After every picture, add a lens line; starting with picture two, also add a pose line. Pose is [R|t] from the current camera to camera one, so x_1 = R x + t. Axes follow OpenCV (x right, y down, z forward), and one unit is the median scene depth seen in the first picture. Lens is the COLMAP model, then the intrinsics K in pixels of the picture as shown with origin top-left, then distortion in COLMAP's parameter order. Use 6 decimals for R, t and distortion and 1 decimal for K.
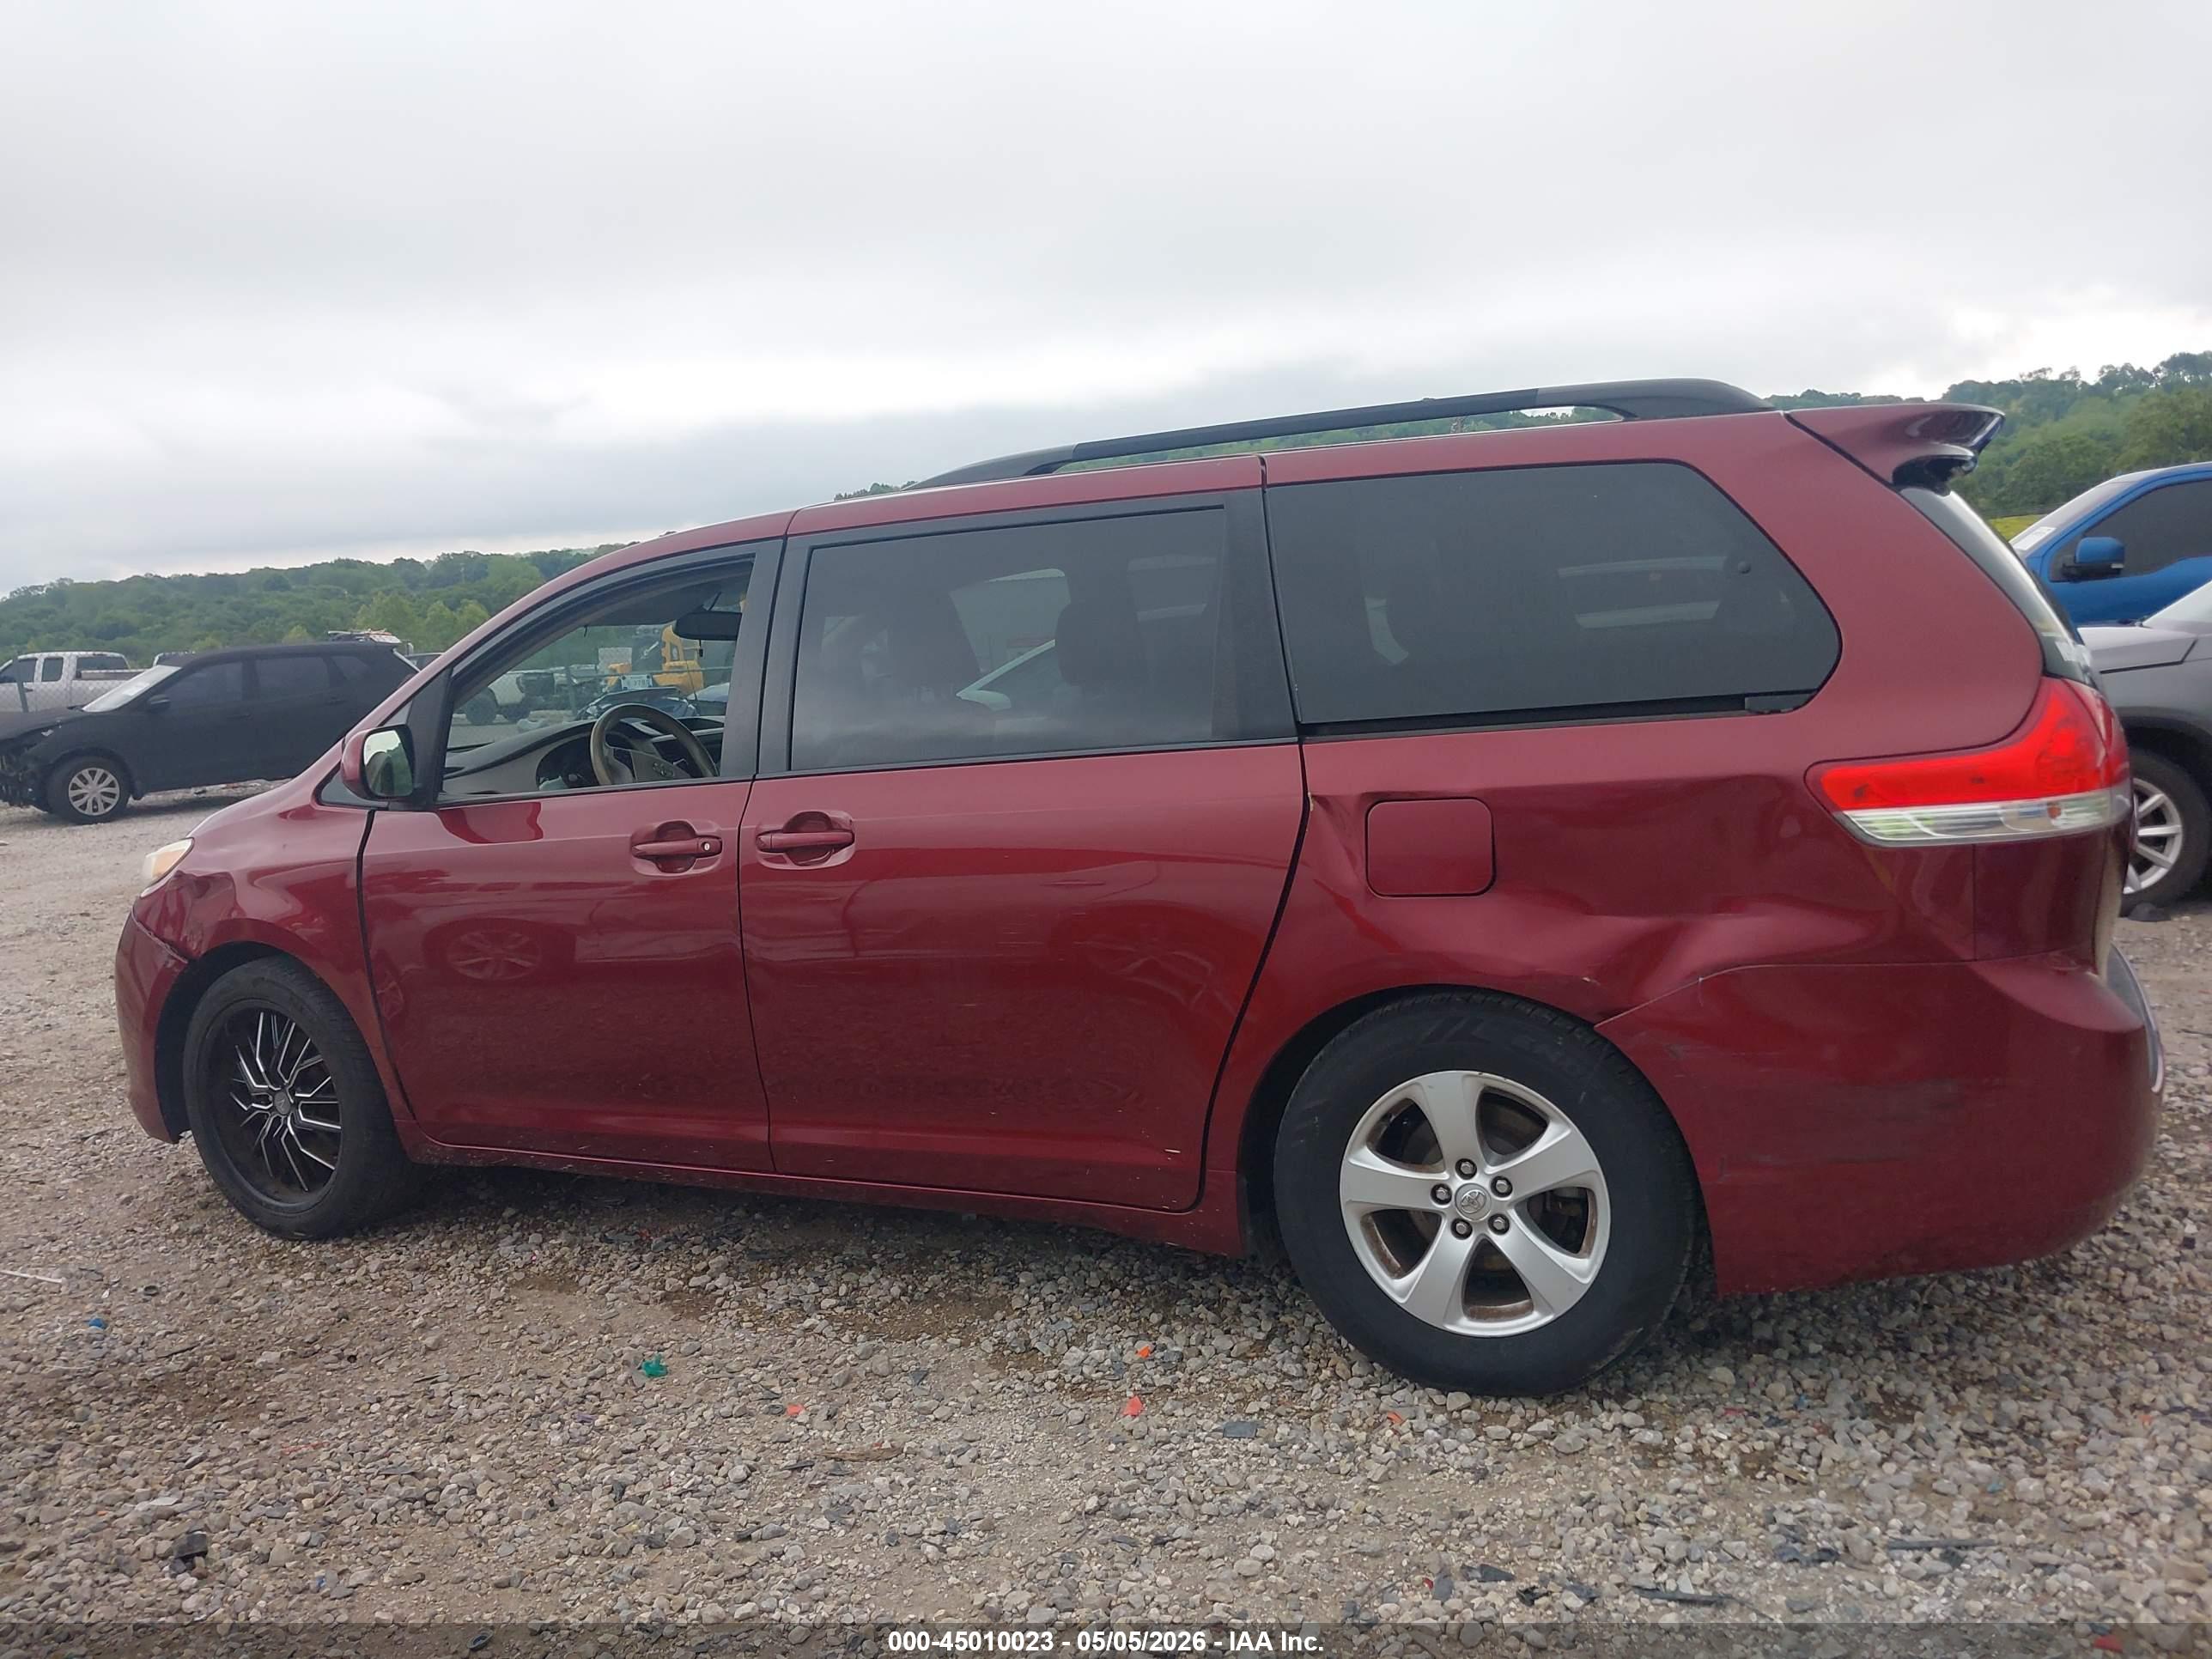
lens RADIAL K [[1590.7, 0, 1106.0], [0, 1590.7, 829.5], [0, 0, 1]] dist [0.008313, -0.002392]
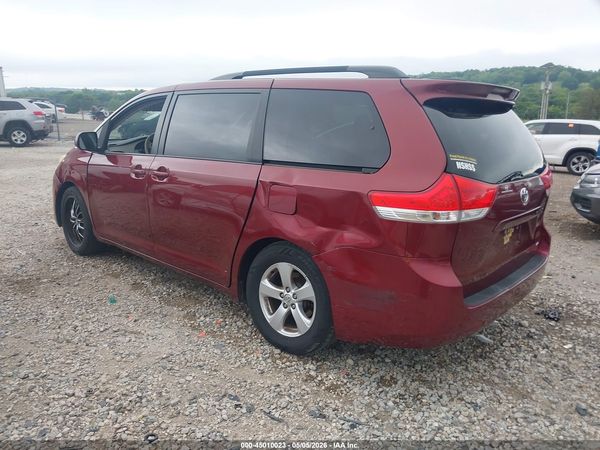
lens RADIAL K [[431.5, 0, 300.0], [0, 431.5, 225.0], [0, 0, 1]] dist [0.008313, -0.002392]
pose [[0.964000, 0.153252, -0.217298, 0.436638], [-0.126869, 0.983279, 0.130638, -0.059541], [0.233685, -0.098366, 0.967324, 0.083237]]
